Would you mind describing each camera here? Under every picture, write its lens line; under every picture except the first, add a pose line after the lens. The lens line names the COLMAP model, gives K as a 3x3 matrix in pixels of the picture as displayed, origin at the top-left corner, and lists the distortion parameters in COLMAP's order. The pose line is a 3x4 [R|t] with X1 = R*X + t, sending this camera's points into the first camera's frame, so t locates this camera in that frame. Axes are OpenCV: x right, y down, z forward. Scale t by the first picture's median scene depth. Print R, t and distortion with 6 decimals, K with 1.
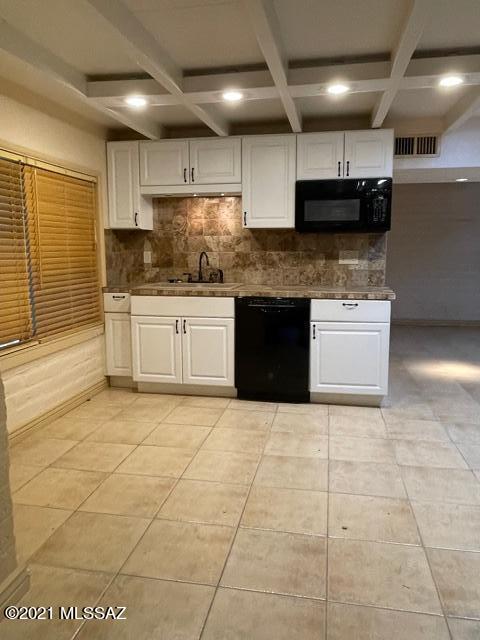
lens RADIAL K [[487.3, 0, 240.5], [0, 487.3, 318.6], [0, 0, 1]] dist [-0.008556, -0.002058]
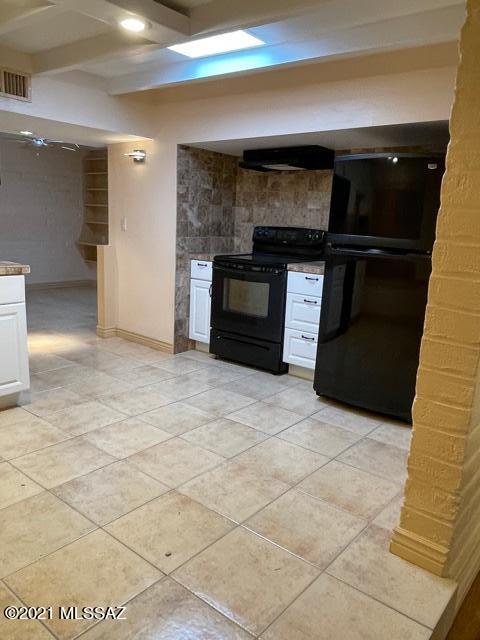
lens RADIAL K [[487.3, 0, 239.9], [0, 487.3, 319.3], [0, 0, 1]] dist [-0.008556, -0.002058]
pose [[0.481263, -0.152803, 0.863155, -0.219219], [0.081317, 0.988226, 0.129604, -0.037428], [-0.872796, 0.007815, 0.488022, 0.273284]]
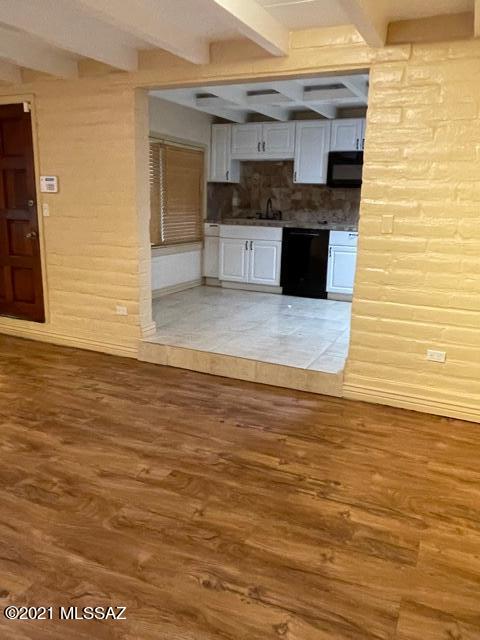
lens RADIAL K [[487.3, 0, 240.0], [0, 487.3, 321.8], [0, 0, 1]] dist [-0.008556, -0.002058]
pose [[0.968082, 0.087026, -0.235040, 0.242707], [-0.064930, 0.992849, 0.100179, 0.105658], [0.242077, -0.081720, 0.966809, -0.558143]]
